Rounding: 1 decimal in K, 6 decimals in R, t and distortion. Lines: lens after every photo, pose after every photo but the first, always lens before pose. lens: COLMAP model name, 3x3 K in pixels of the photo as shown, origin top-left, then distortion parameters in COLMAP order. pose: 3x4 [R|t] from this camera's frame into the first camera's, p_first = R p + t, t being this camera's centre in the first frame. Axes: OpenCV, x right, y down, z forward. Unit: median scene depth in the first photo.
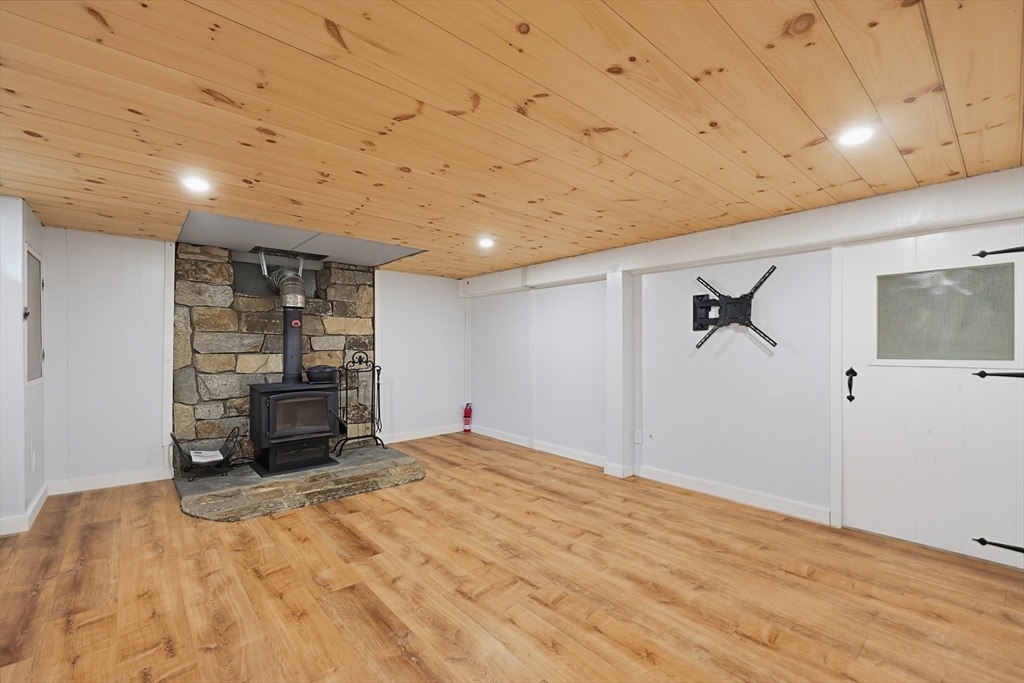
lens RADIAL K [[440.6, 0, 512.0], [0, 440.6, 341.5], [0, 0, 1]] dist [0.072369, -0.052605]
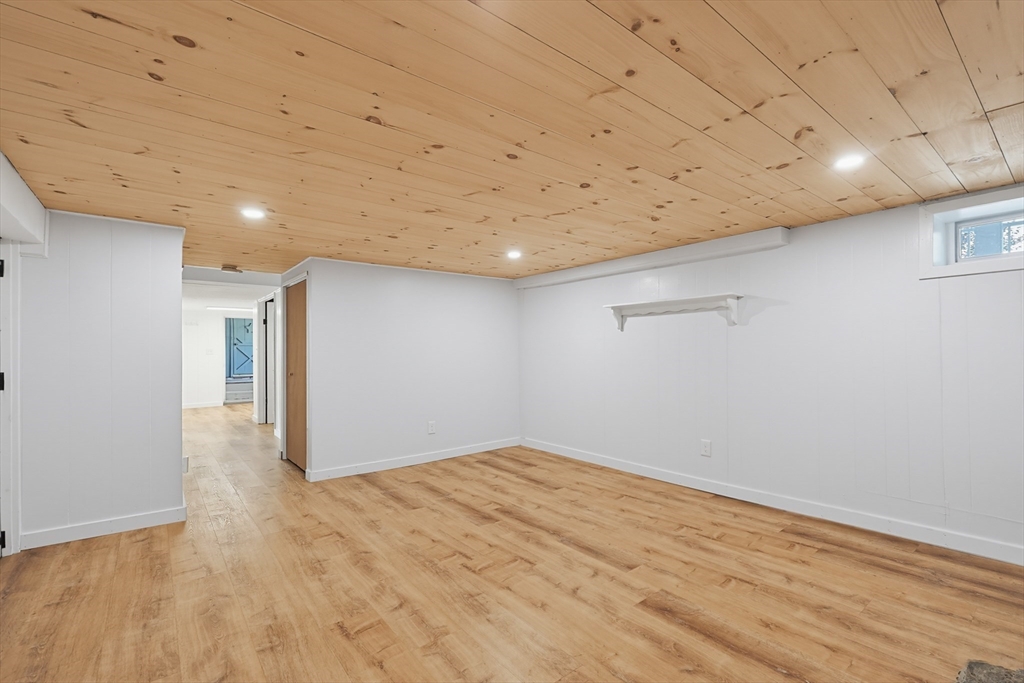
lens RADIAL K [[440.6, 0, 512.0], [0, 440.6, 341.5], [0, 0, 1]] dist [0.072369, -0.052605]
pose [[-0.997678, 0.005423, 0.067890, -0.141807], [0.002913, 0.999311, -0.037011, 0.035871], [-0.068044, -0.036727, -0.997006, 2.078366]]
